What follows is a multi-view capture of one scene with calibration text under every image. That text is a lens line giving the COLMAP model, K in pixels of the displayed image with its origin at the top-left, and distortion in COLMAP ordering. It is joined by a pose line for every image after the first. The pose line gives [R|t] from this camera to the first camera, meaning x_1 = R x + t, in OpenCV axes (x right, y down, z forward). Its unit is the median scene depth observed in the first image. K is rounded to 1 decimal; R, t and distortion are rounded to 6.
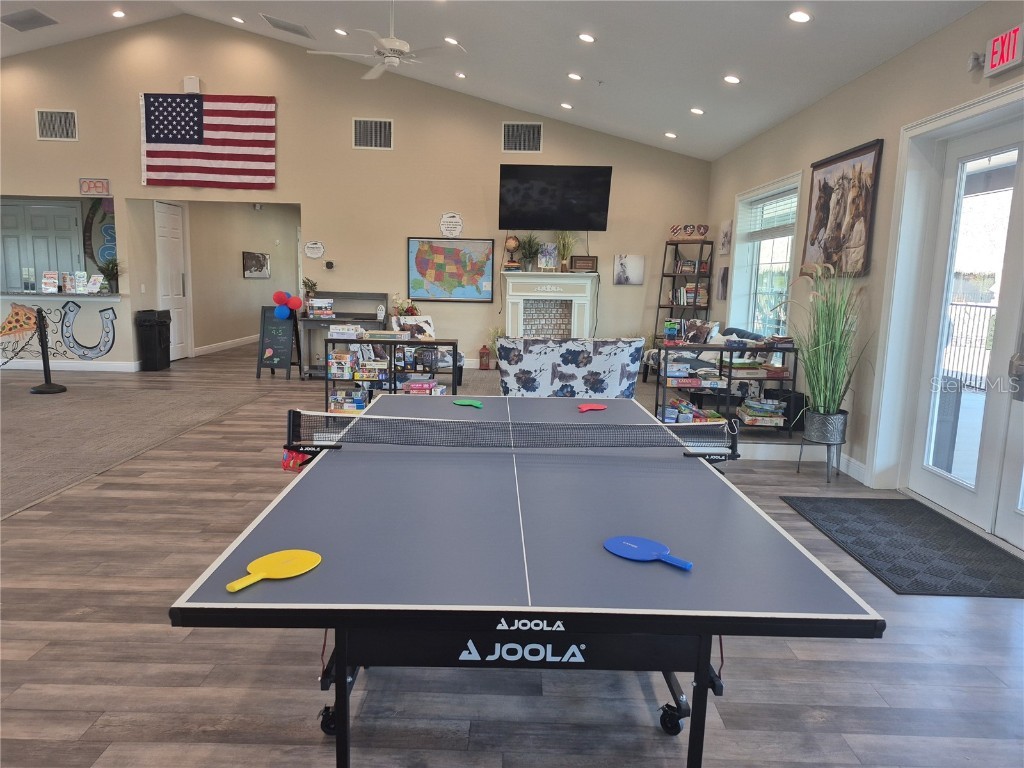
lens RADIAL K [[704.7, 0, 508.1], [0, 704.7, 380.5], [0, 0, 1]] dist [0.100774, -0.117694]
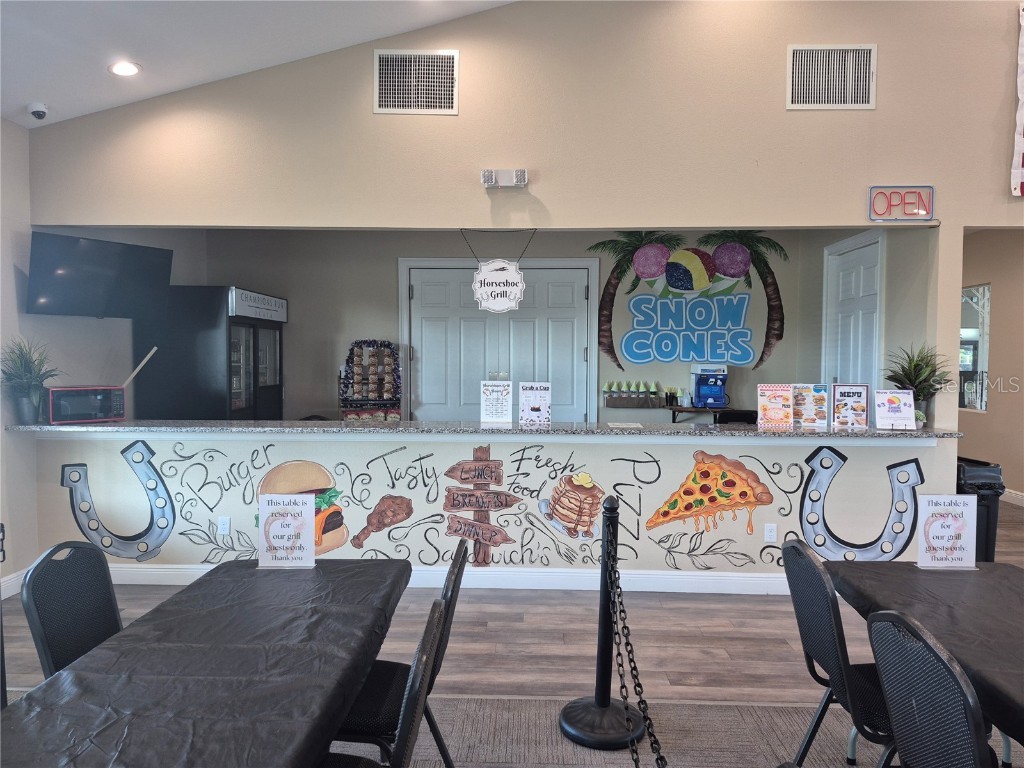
lens RADIAL K [[704.7, 0, 508.1], [0, 704.7, 380.5], [0, 0, 1]] dist [0.100774, -0.117694]
pose [[0.999256, -0.018603, -0.033787, -0.843102], [0.014713, 0.993608, -0.111927, -0.109815], [0.035653, 0.111347, 0.993142, 0.557101]]
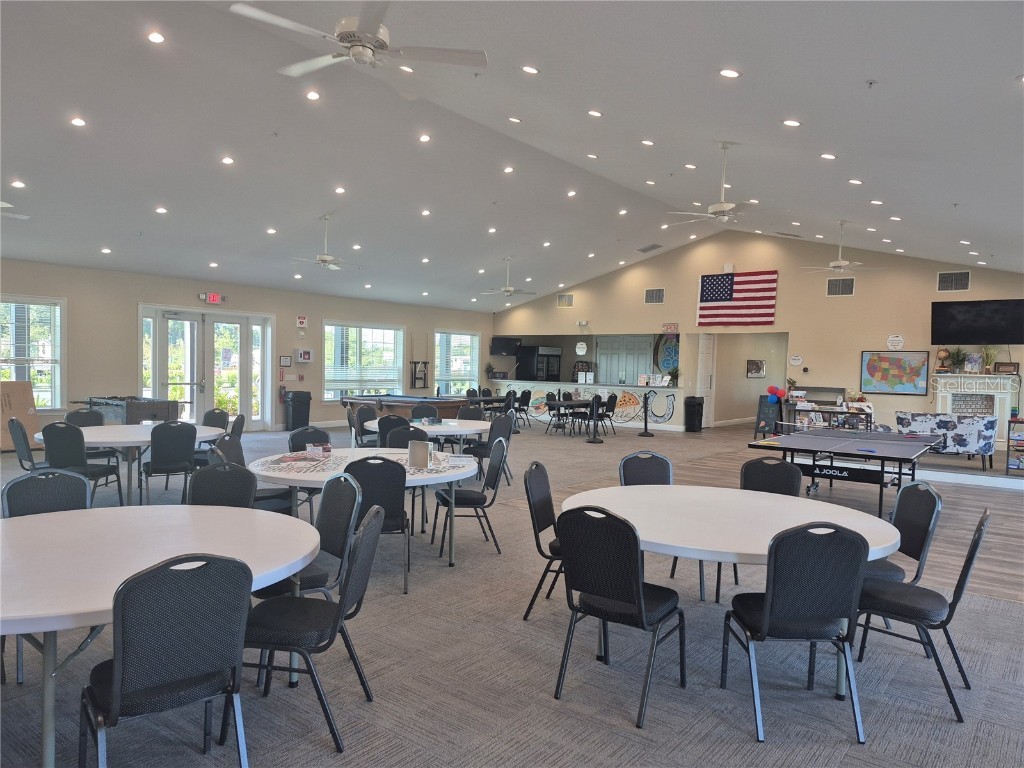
lens RADIAL K [[674.7, 0, 511.7], [0, 674.7, 390.7], [0, 0, 1]] dist [0.089674, -0.121399]
pose [[0.783787, 0.017879, -0.620772, 0.177263], [-0.092796, 0.991735, -0.088601, 0.076939], [0.614058, 0.127049, 0.778968, -0.566747]]
